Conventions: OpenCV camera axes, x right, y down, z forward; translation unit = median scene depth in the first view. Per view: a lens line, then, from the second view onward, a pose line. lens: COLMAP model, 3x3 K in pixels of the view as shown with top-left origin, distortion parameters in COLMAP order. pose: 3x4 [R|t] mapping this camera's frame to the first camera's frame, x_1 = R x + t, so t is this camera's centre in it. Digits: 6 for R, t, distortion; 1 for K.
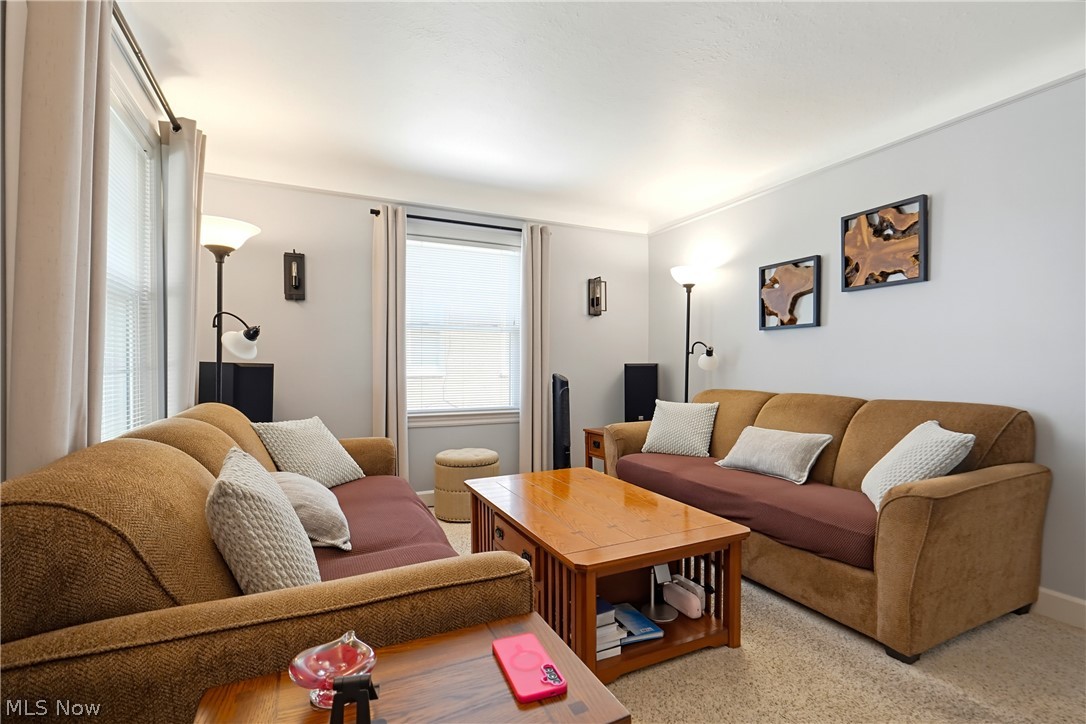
lens RADIAL K [[510.6, 0, 543.0], [0, 510.6, 362.0], [0, 0, 1]] dist [0.029574, -0.000077]
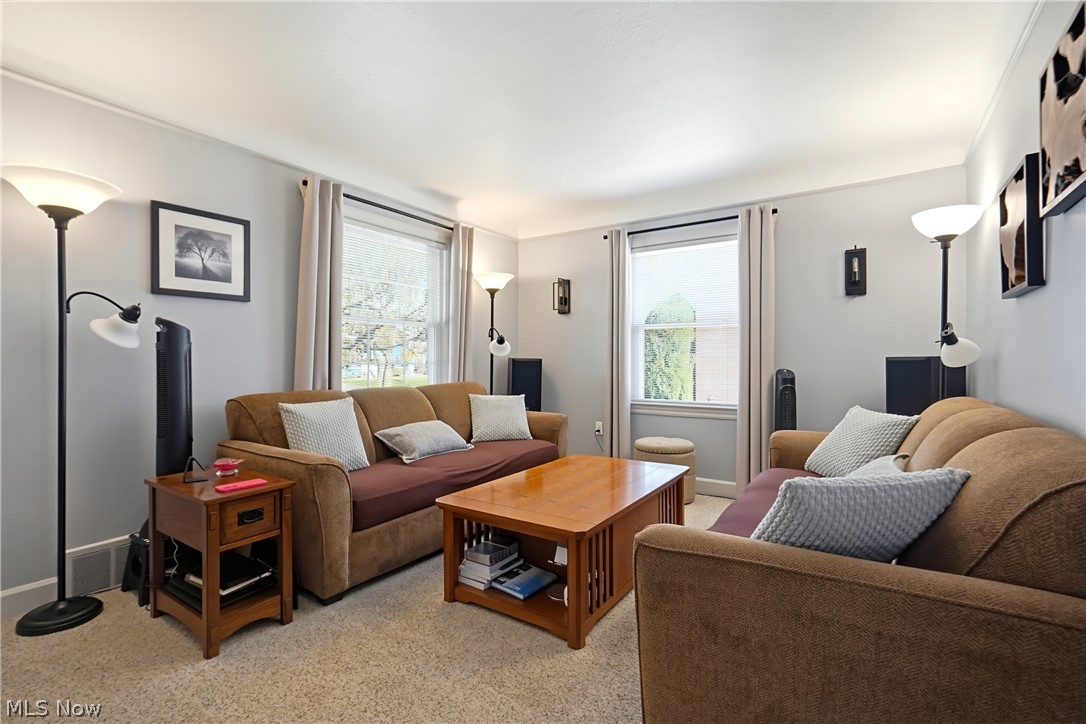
lens RADIAL K [[484.6, 0, 543.0], [0, 484.6, 362.0], [0, 0, 1]] dist [-0.020318, -0.000111]
pose [[0.509666, 0.001315, -0.860372, 0.580973], [0.004998, 0.999977, 0.004490, 0.005334], [0.860358, -0.006588, 0.509648, 0.254231]]
